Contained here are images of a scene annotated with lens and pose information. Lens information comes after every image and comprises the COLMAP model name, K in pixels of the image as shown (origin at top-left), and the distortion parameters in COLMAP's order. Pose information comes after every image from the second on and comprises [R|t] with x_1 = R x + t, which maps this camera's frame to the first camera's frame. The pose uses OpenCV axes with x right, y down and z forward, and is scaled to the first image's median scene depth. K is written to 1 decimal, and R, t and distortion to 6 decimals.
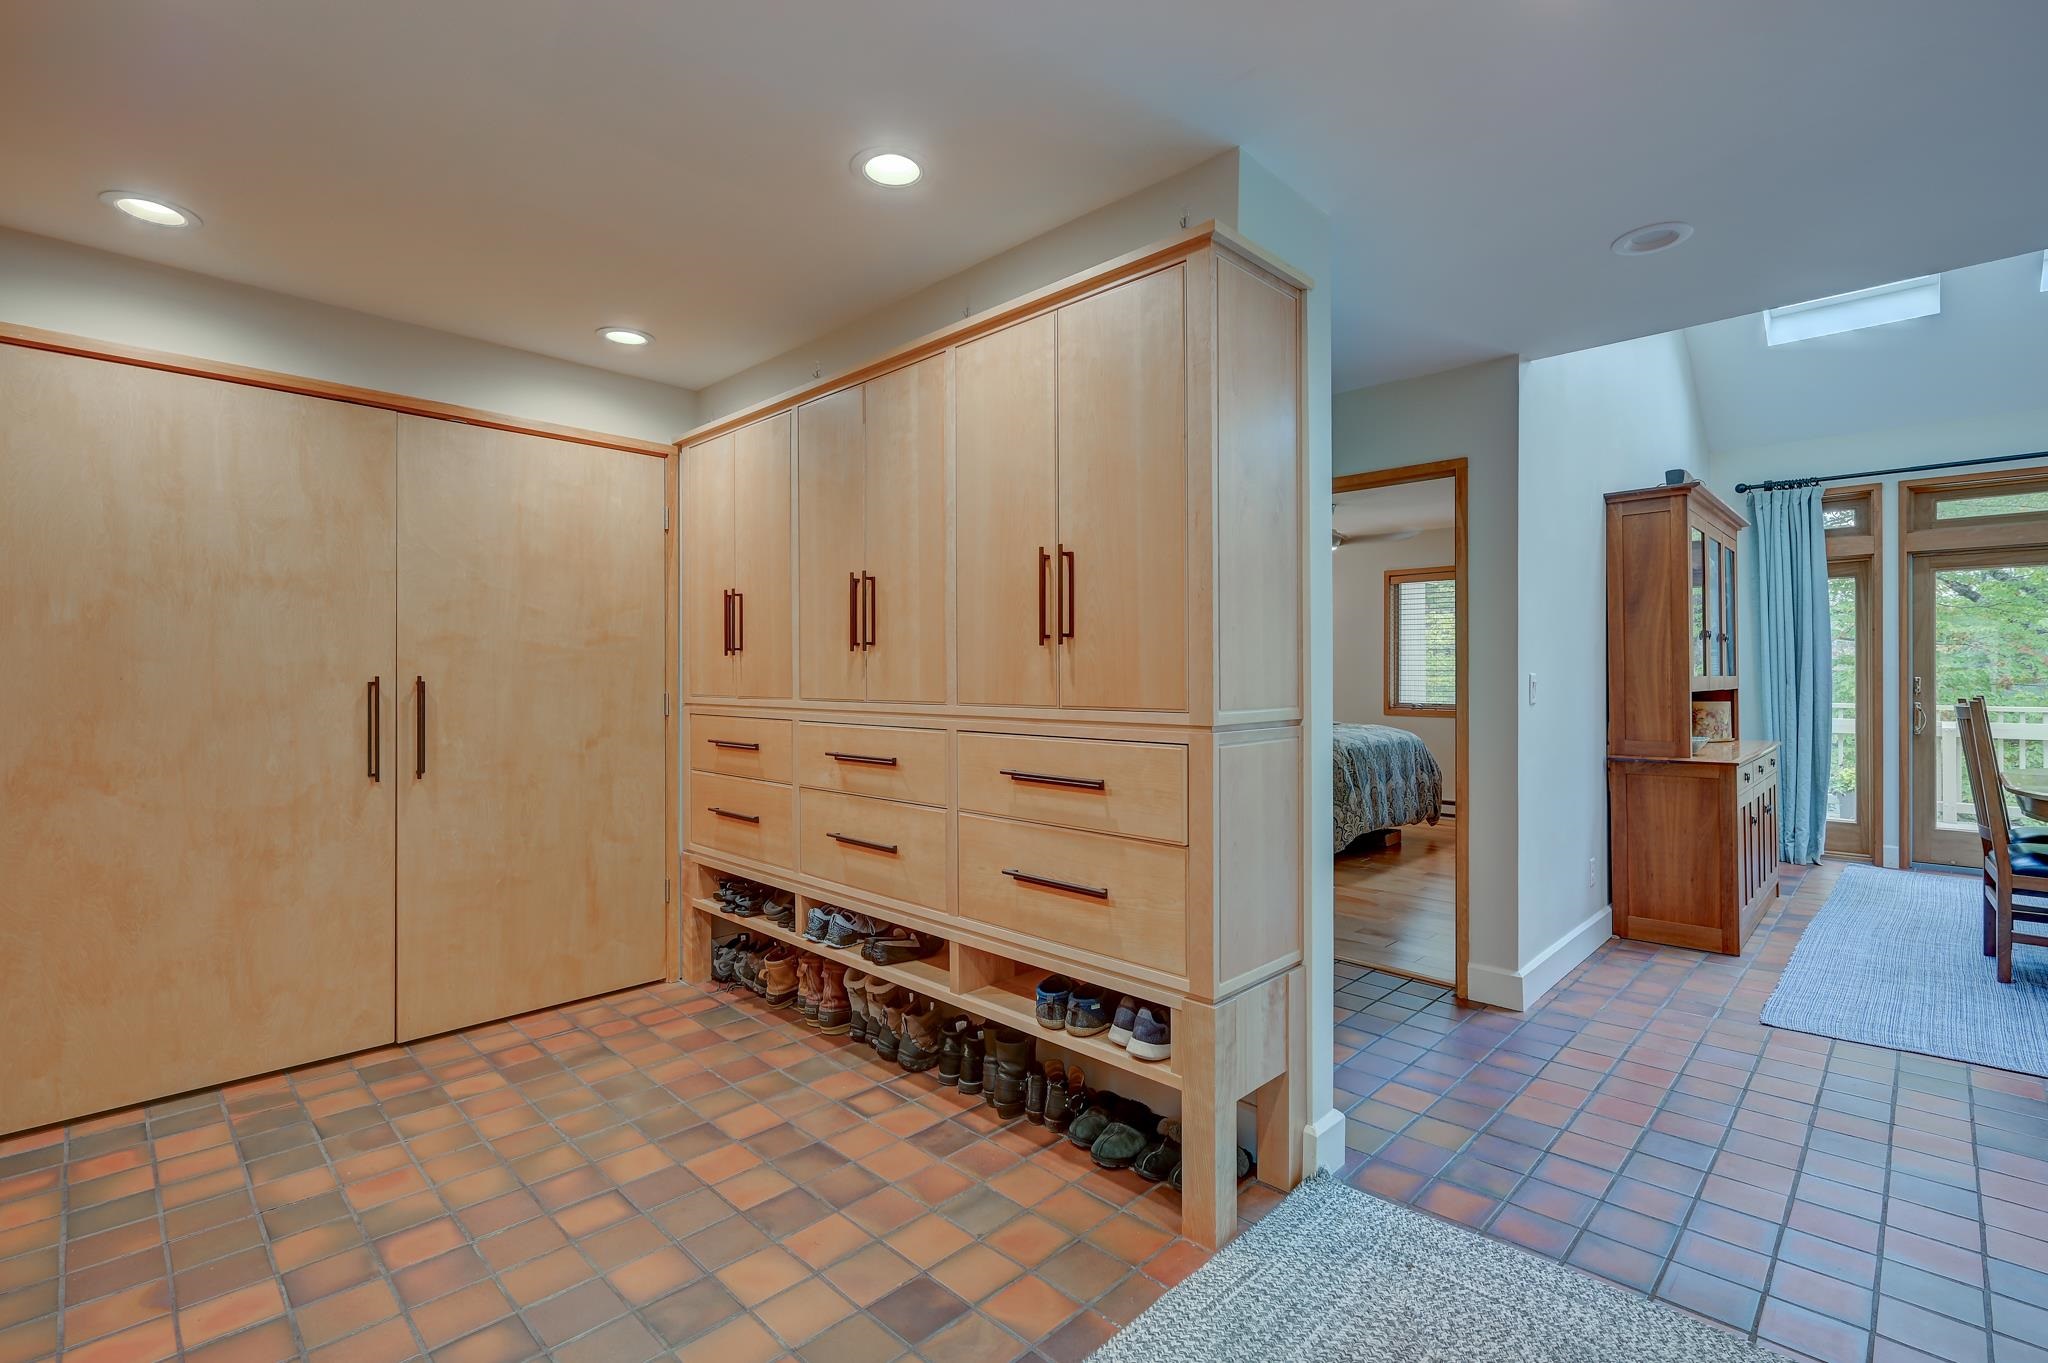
lens RADIAL K [[923.5, 0, 1031.1], [0, 923.5, 673.9], [0, 0, 1]] dist [0.000111, -0.000052]
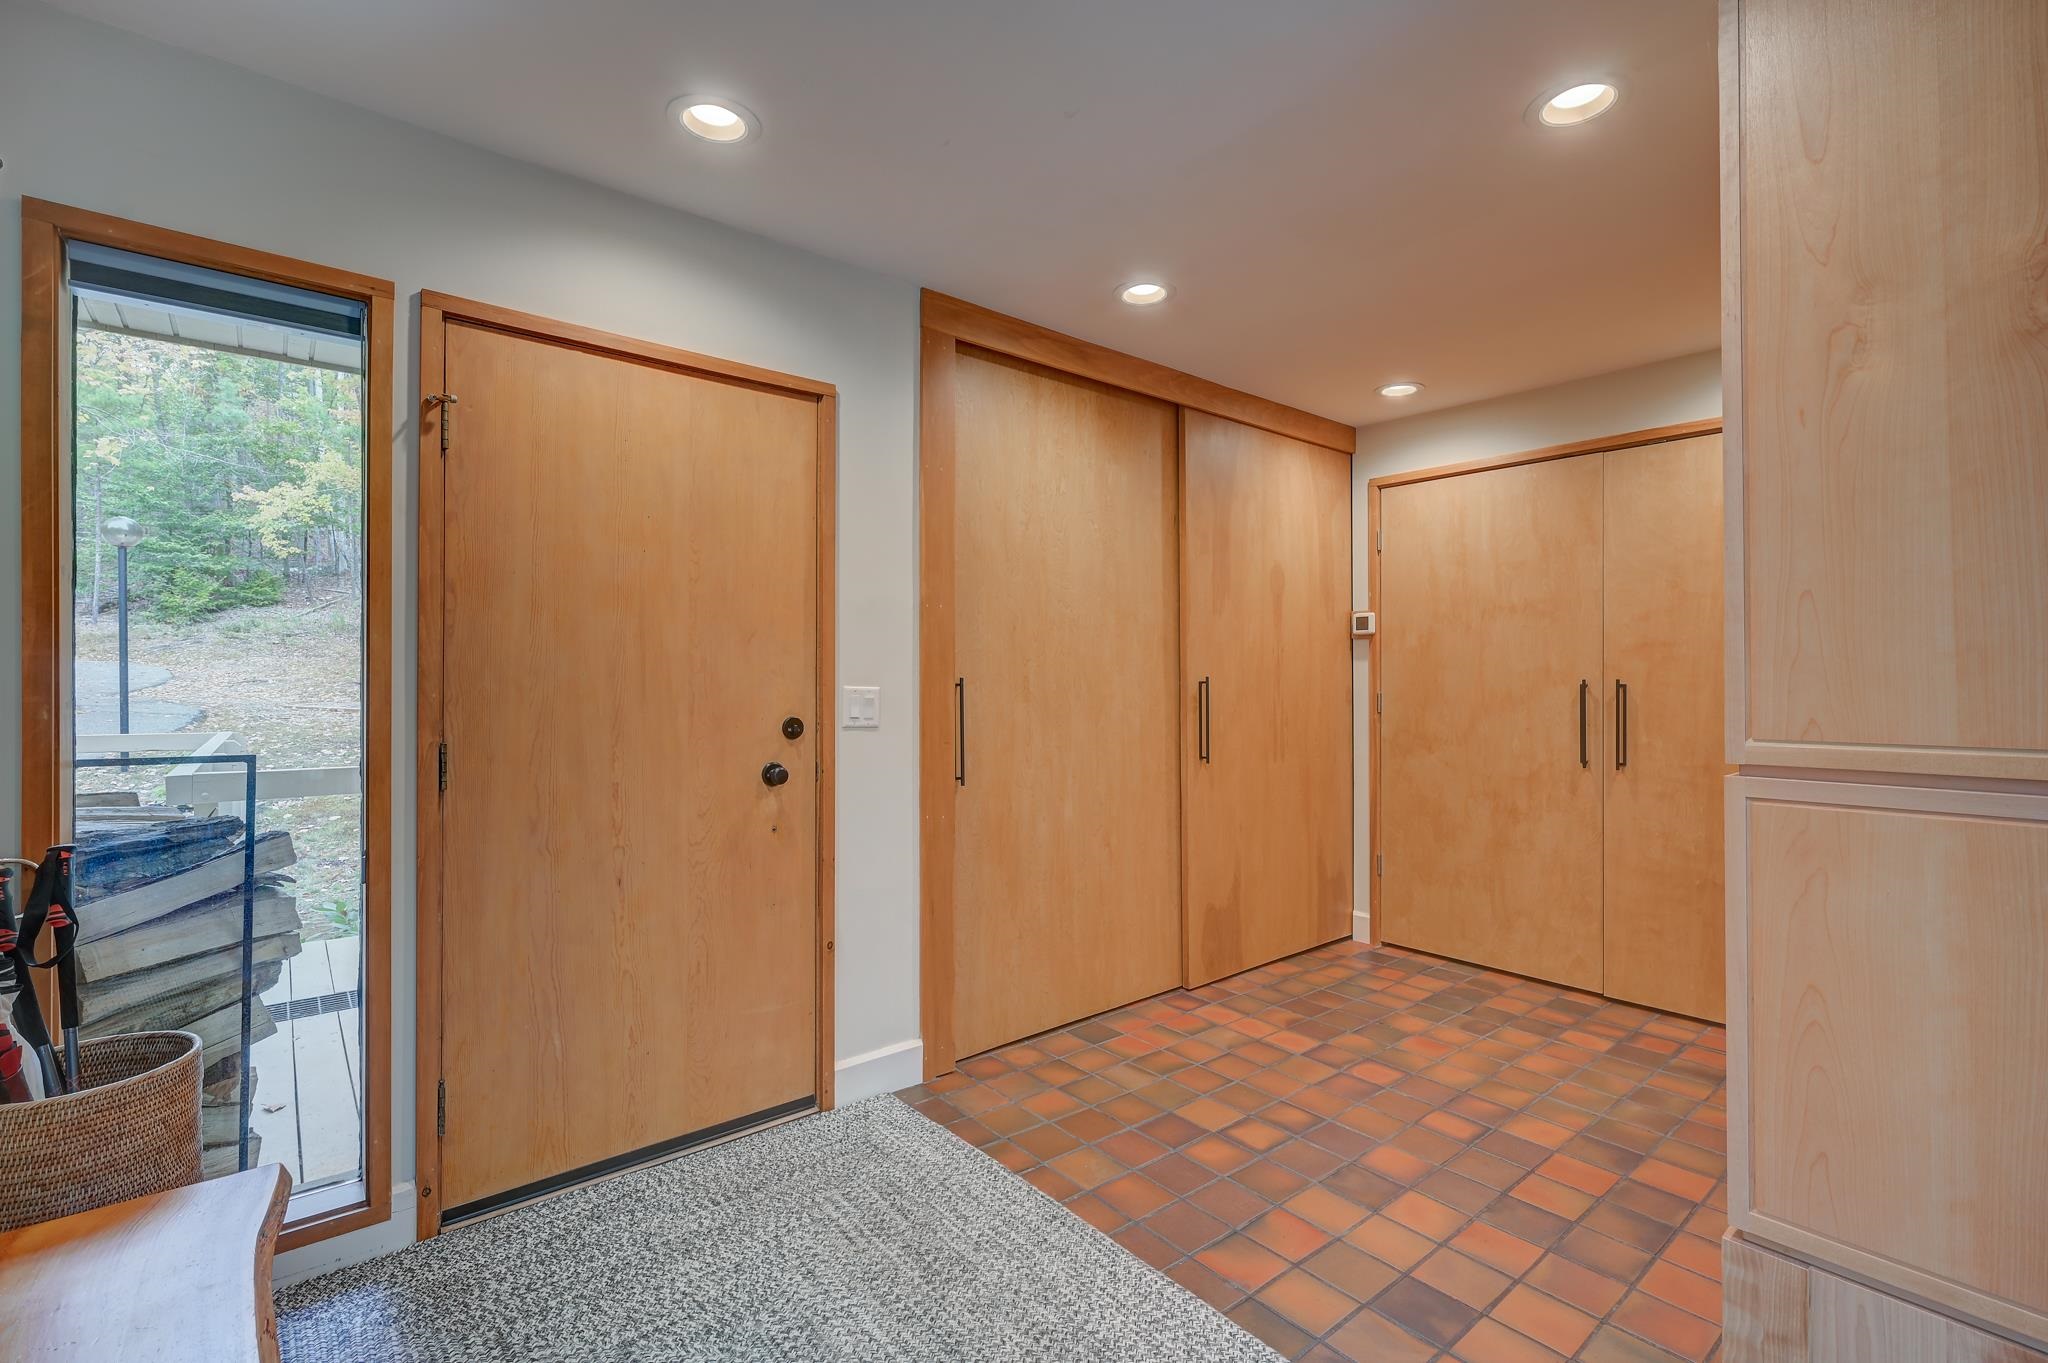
lens RADIAL K [[923.5, 0, 1031.1], [0, 923.5, 673.9], [0, 0, 1]] dist [0.000111, -0.000052]
pose [[-0.100750, -0.004991, -0.994899, 0.654677], [-0.001210, 0.999987, -0.004894, 0.002324], [0.994911, 0.000711, -0.100754, 0.481594]]
